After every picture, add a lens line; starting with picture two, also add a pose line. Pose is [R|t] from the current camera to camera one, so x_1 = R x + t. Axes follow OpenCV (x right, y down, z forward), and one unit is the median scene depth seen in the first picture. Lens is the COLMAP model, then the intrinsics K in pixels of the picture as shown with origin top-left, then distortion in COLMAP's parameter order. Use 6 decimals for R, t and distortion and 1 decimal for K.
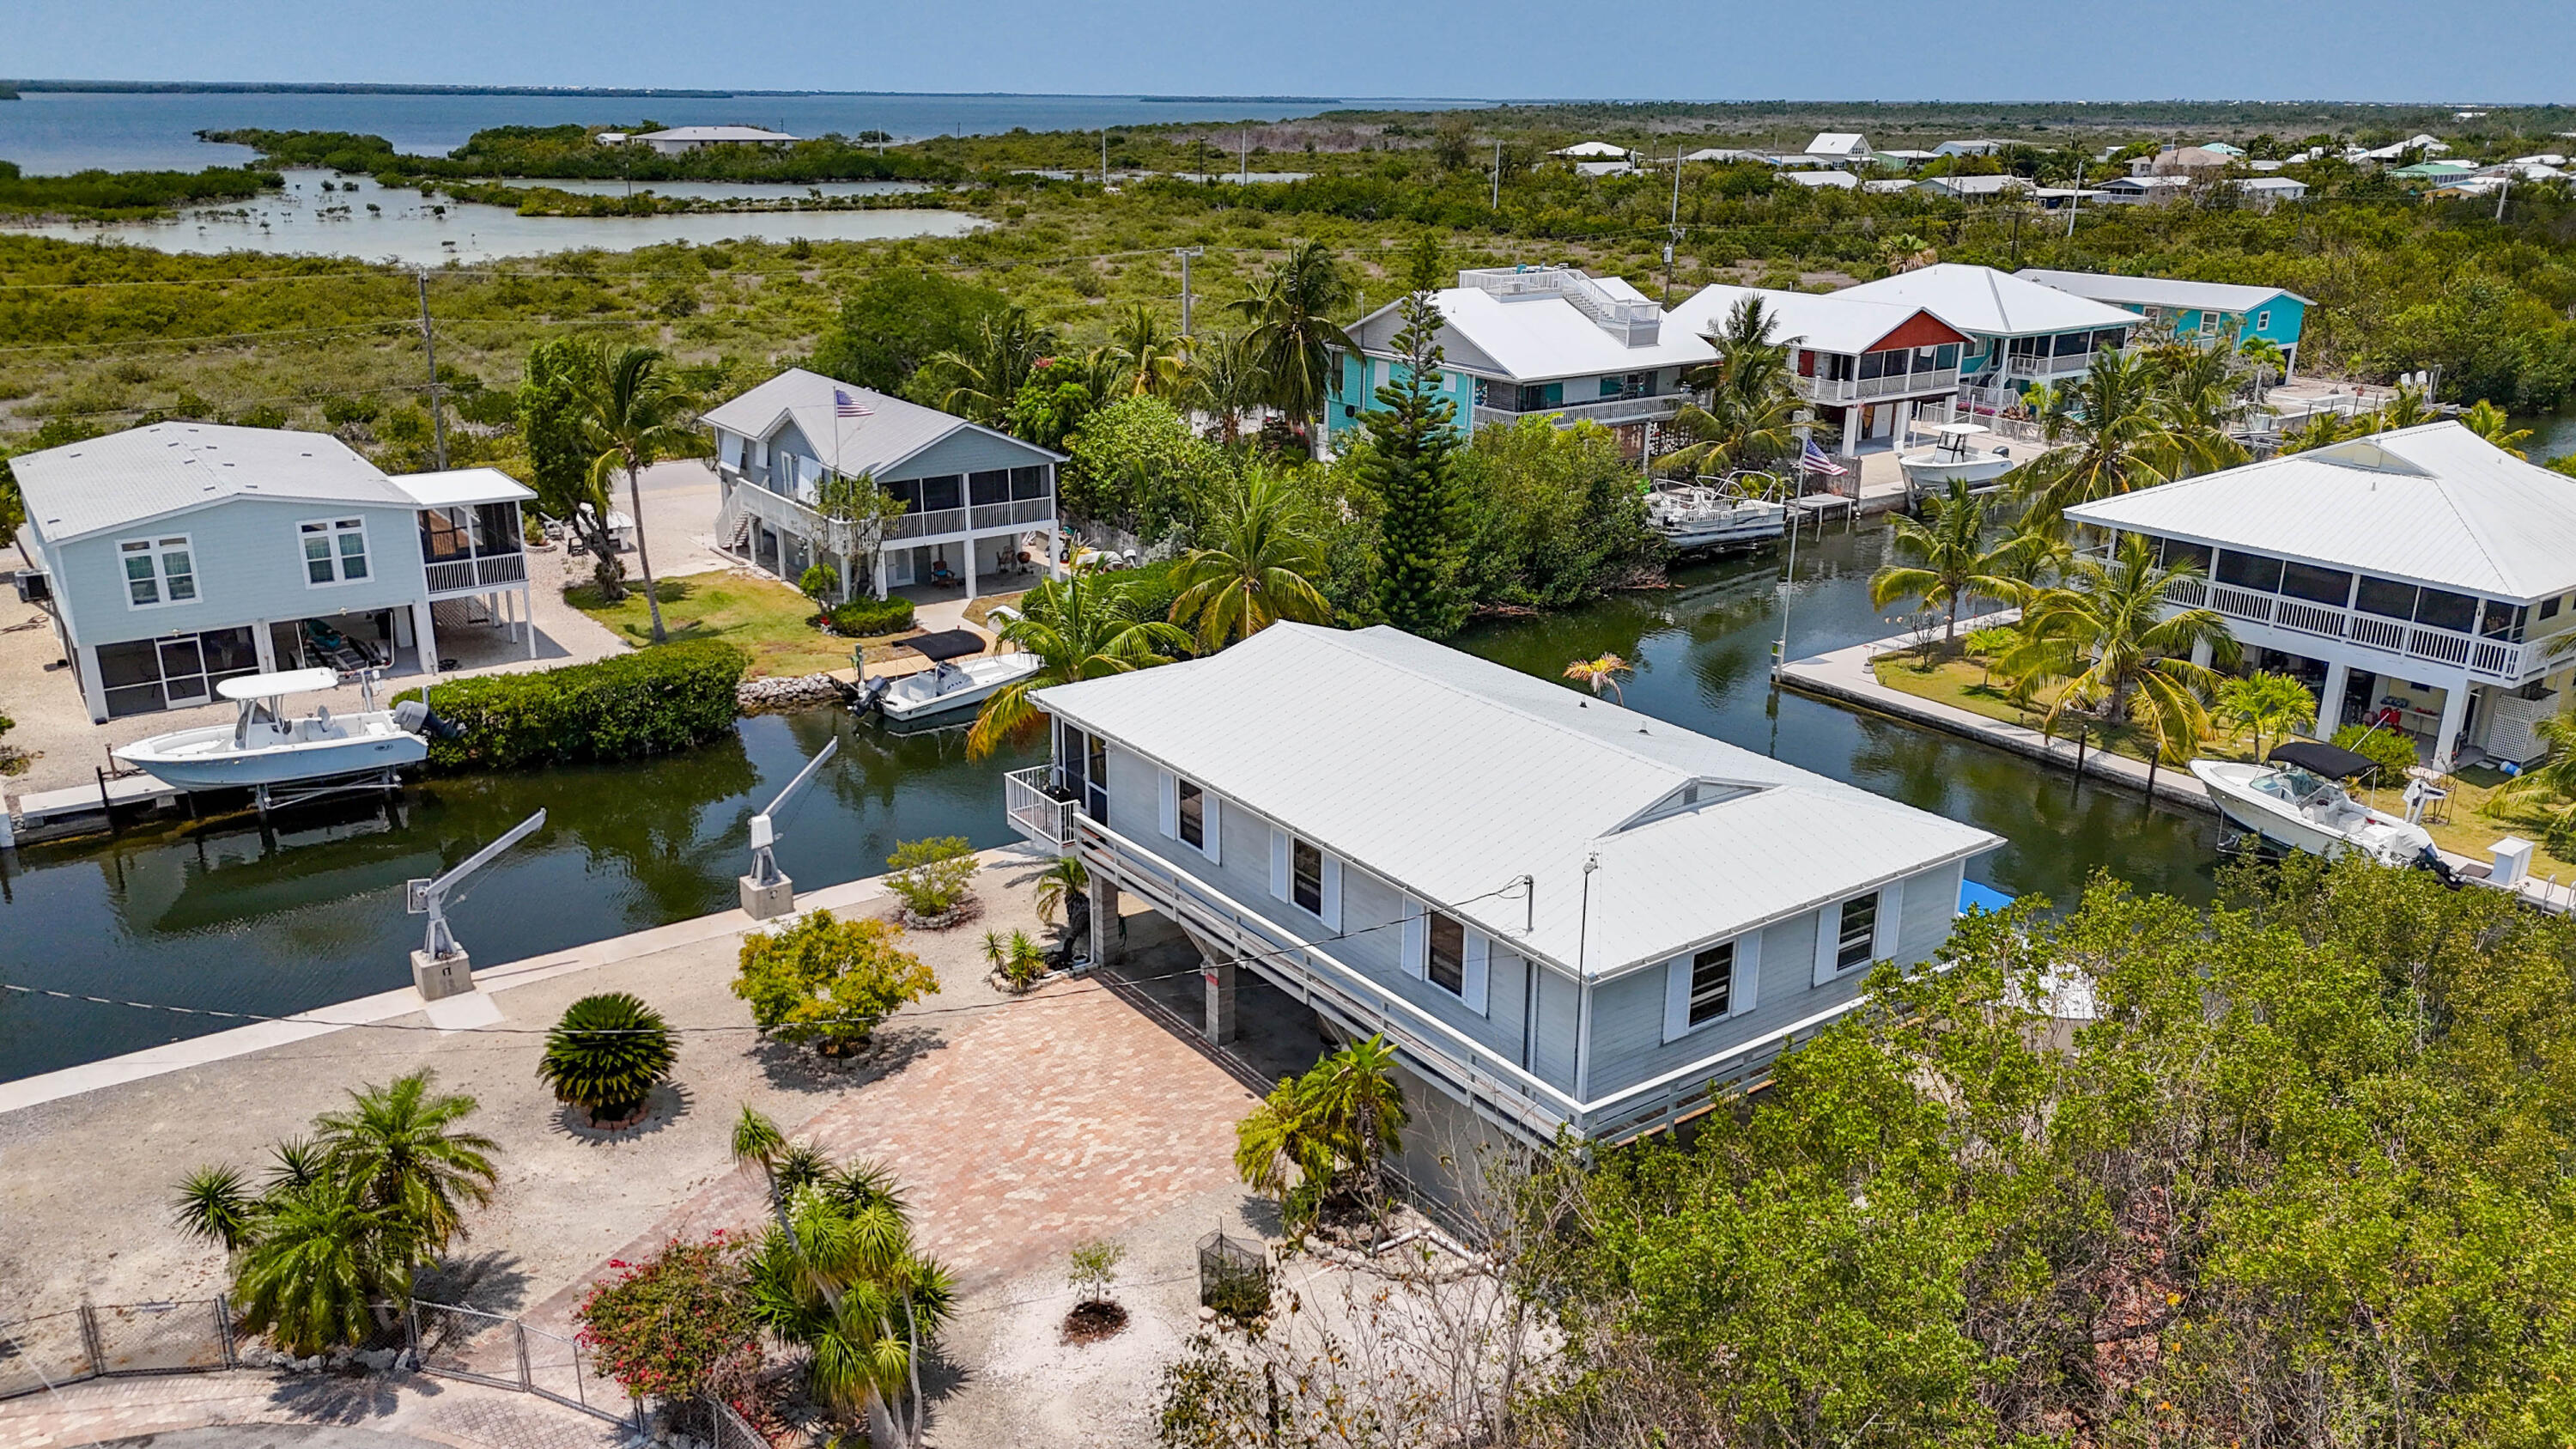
lens RADIAL K [[1868.2, 0, 1288.0], [0, 1868.2, 724.5], [0, 0, 1]] dist [0.074848, -0.091628]
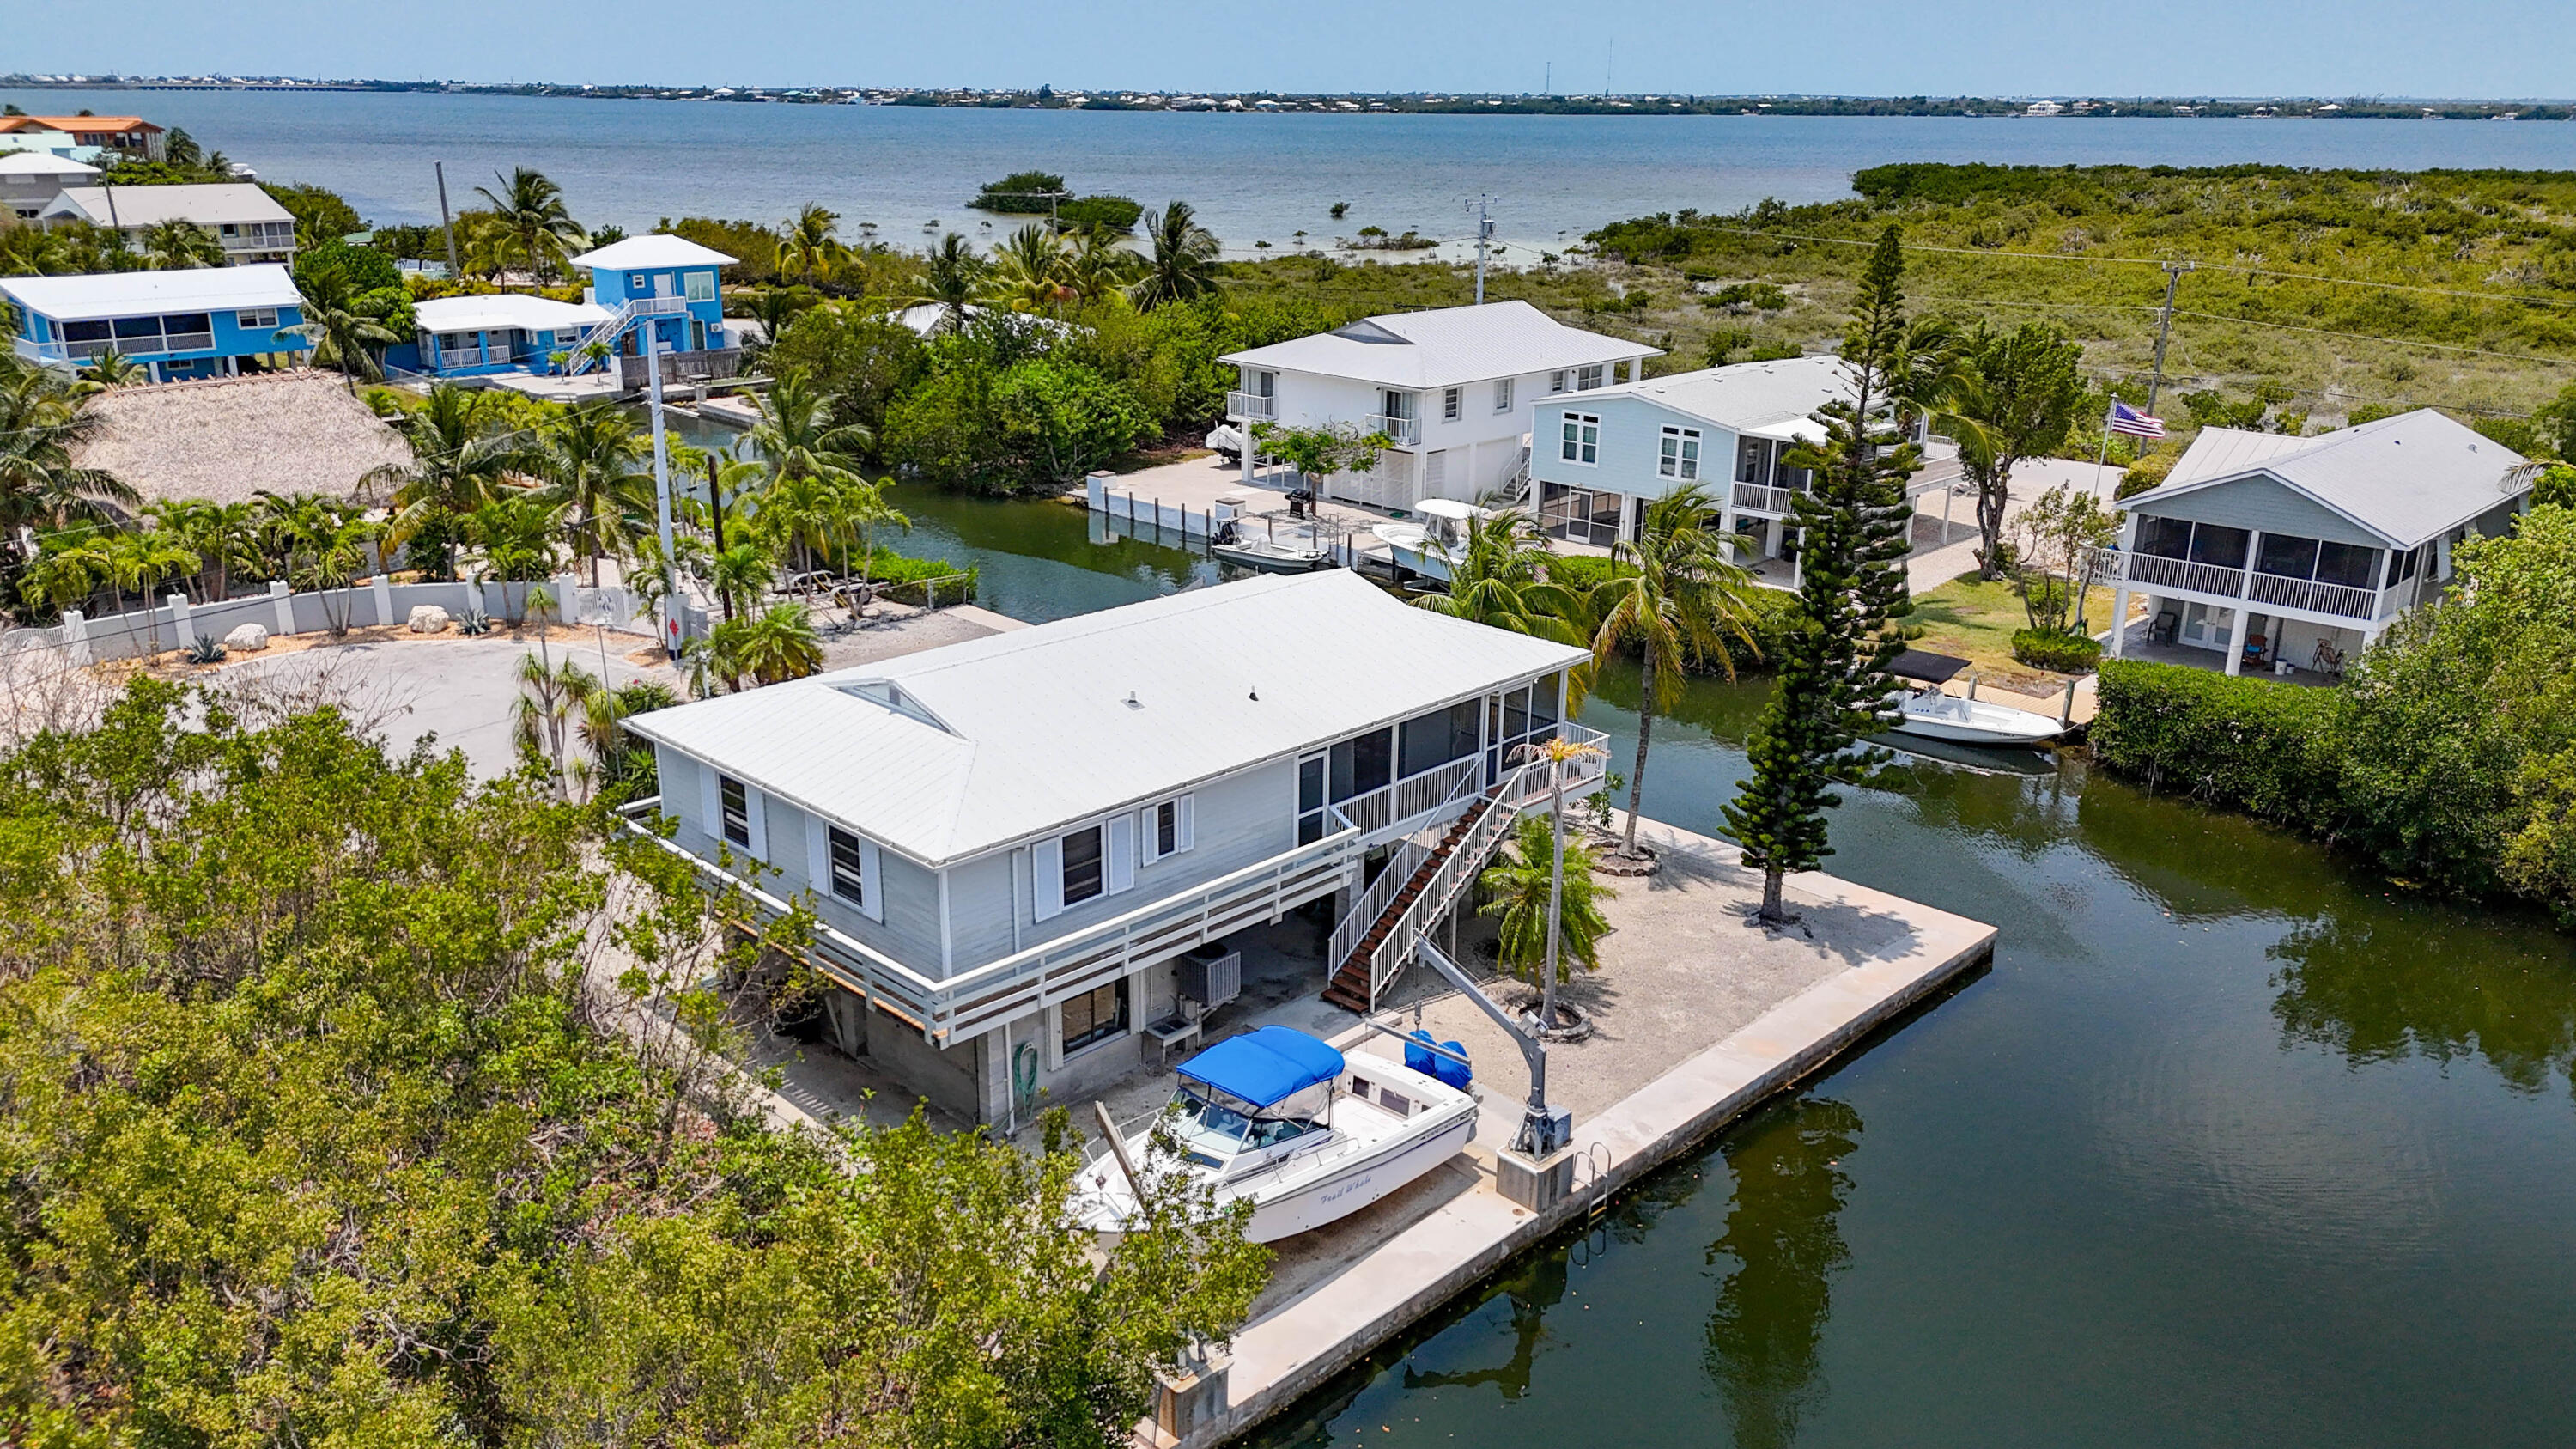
lens RADIAL K [[1868.2, 0, 1288.0], [0, 1868.2, 724.5], [0, 0, 1]] dist [0.074848, -0.091628]
pose [[0.158907, 0.304535, -0.939152, 0.560323], [-0.317407, 0.916498, 0.243484, -0.123801], [0.934880, 0.259402, 0.242299, 0.431575]]
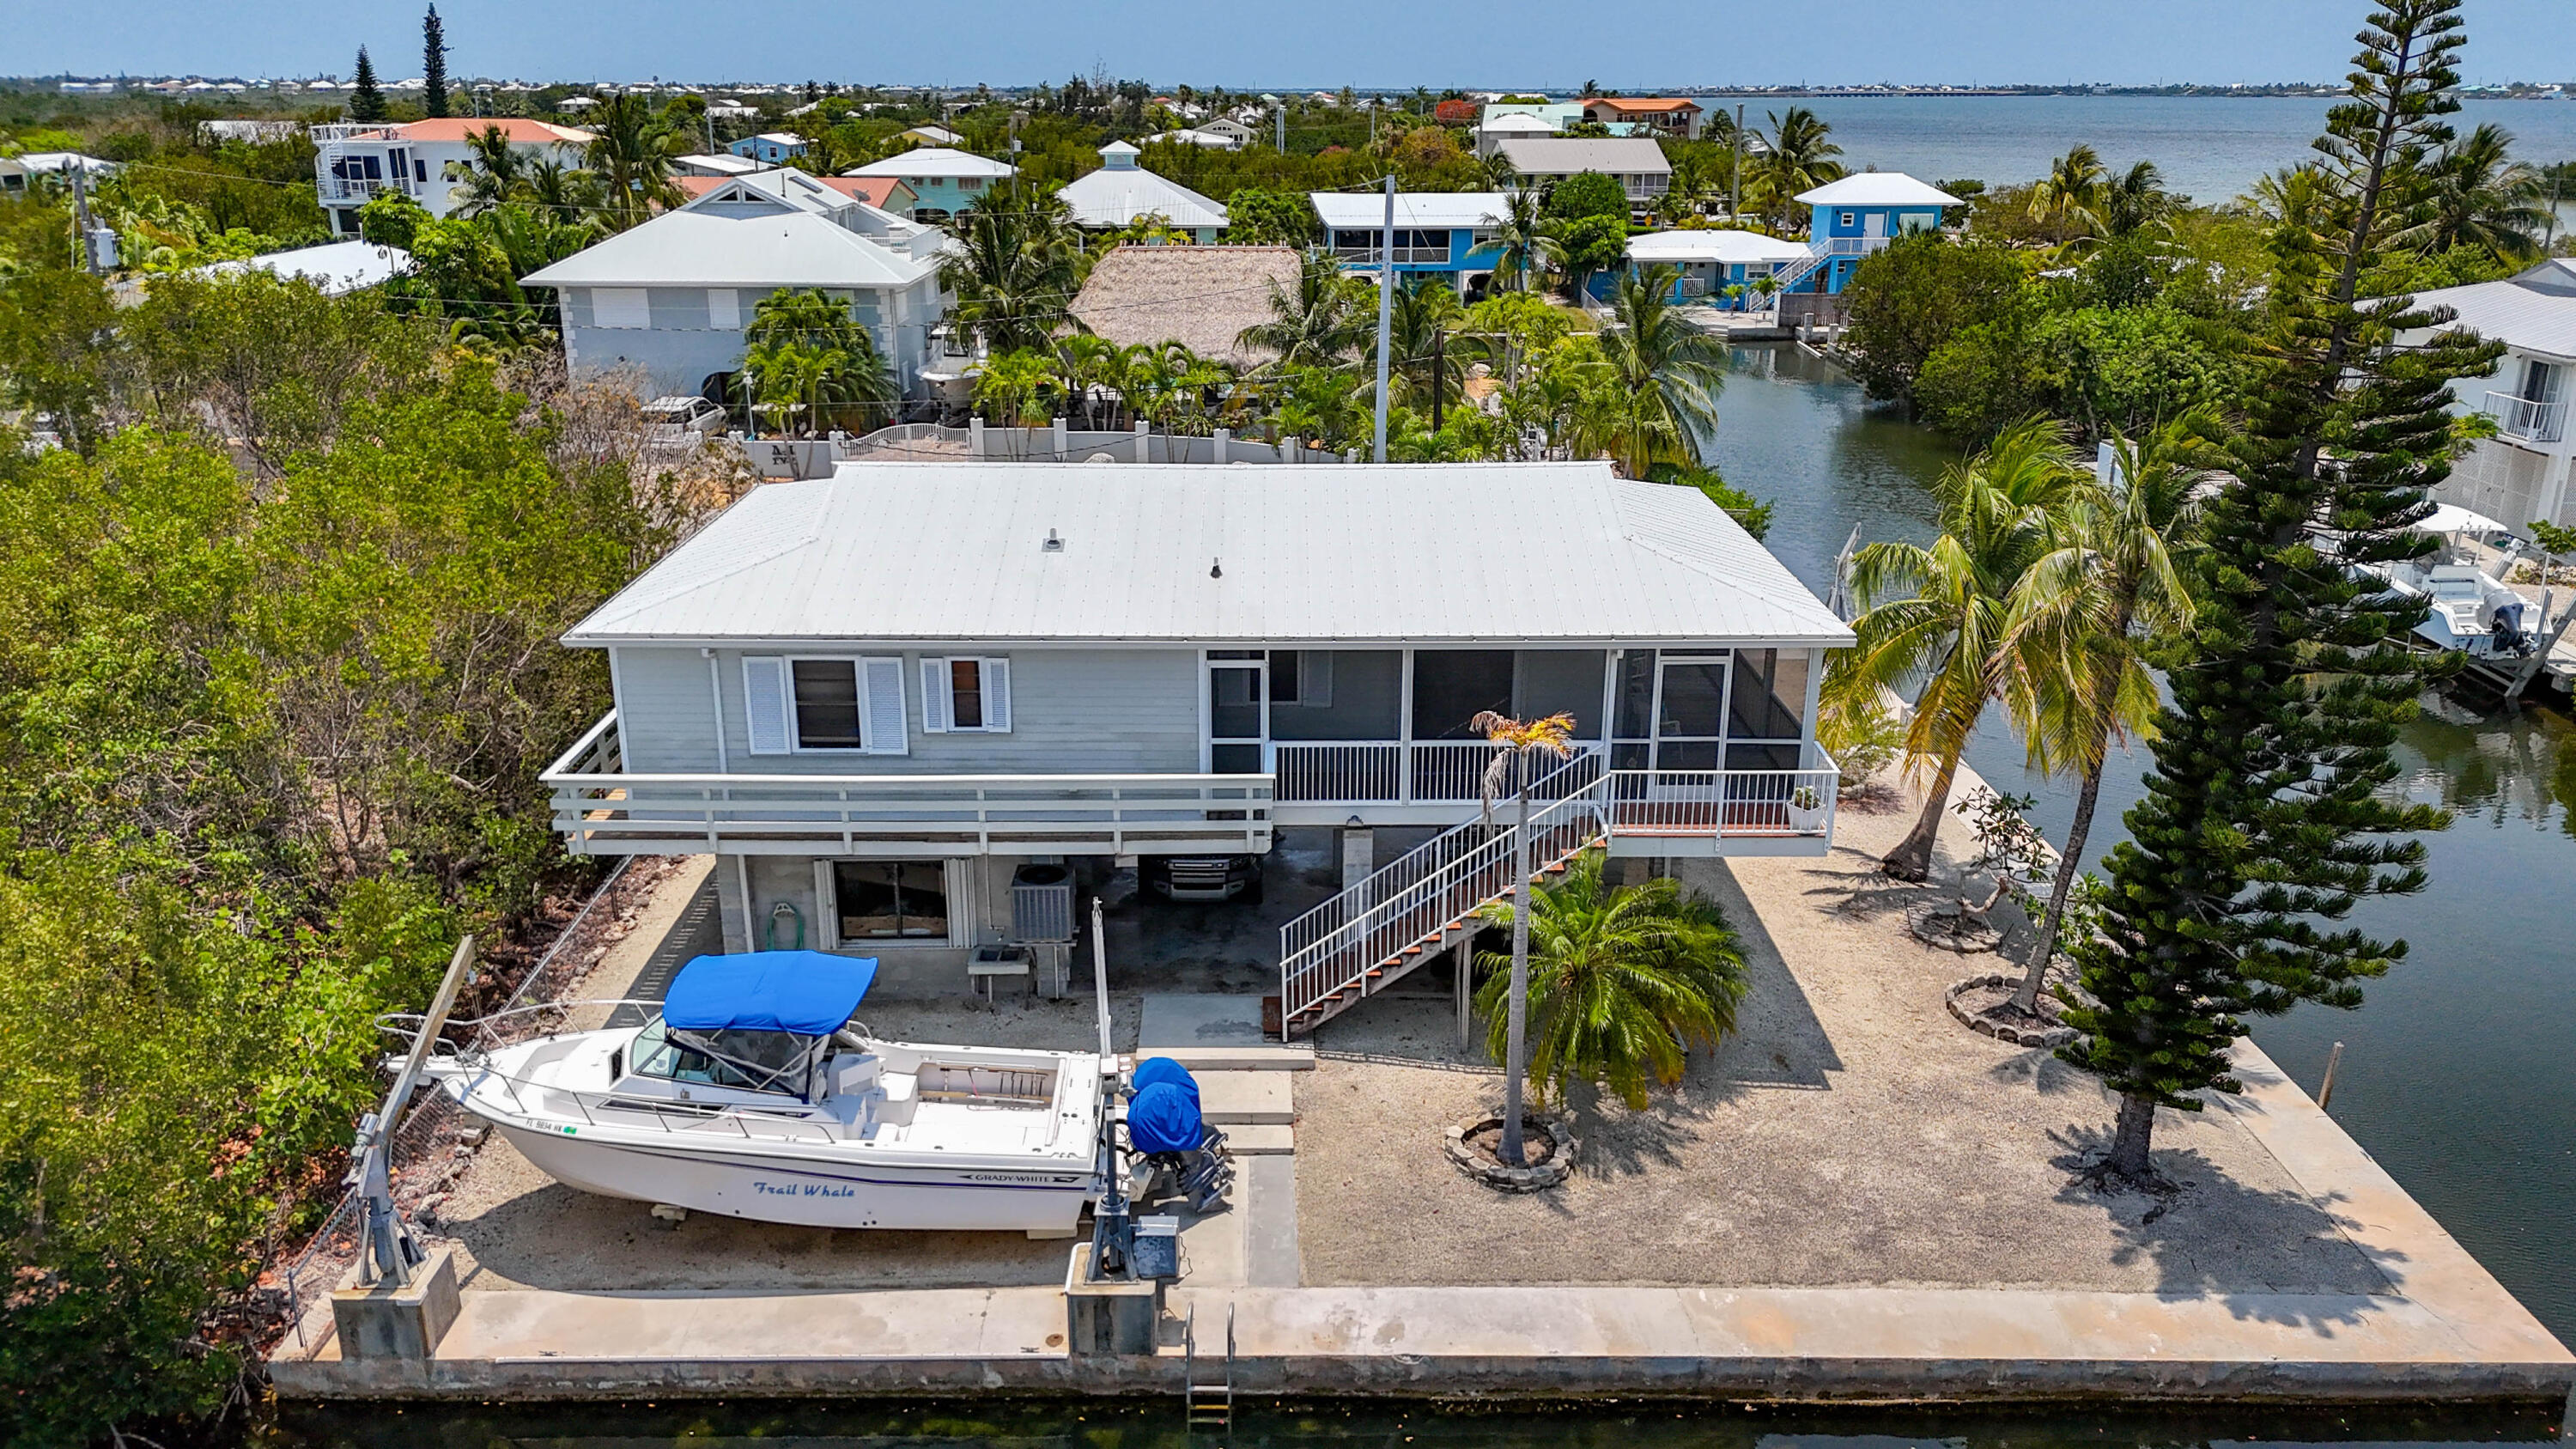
lens RADIAL K [[1892.0, 0, 1288.0], [0, 1892.0, 724.5], [0, 0, 1]] dist [0.021564, -0.004510]
pose [[-0.584221, 0.247622, -0.772896, 0.370716], [-0.261423, 0.844146, 0.468055, -0.159090], [0.768338, 0.475501, -0.428434, 0.733084]]
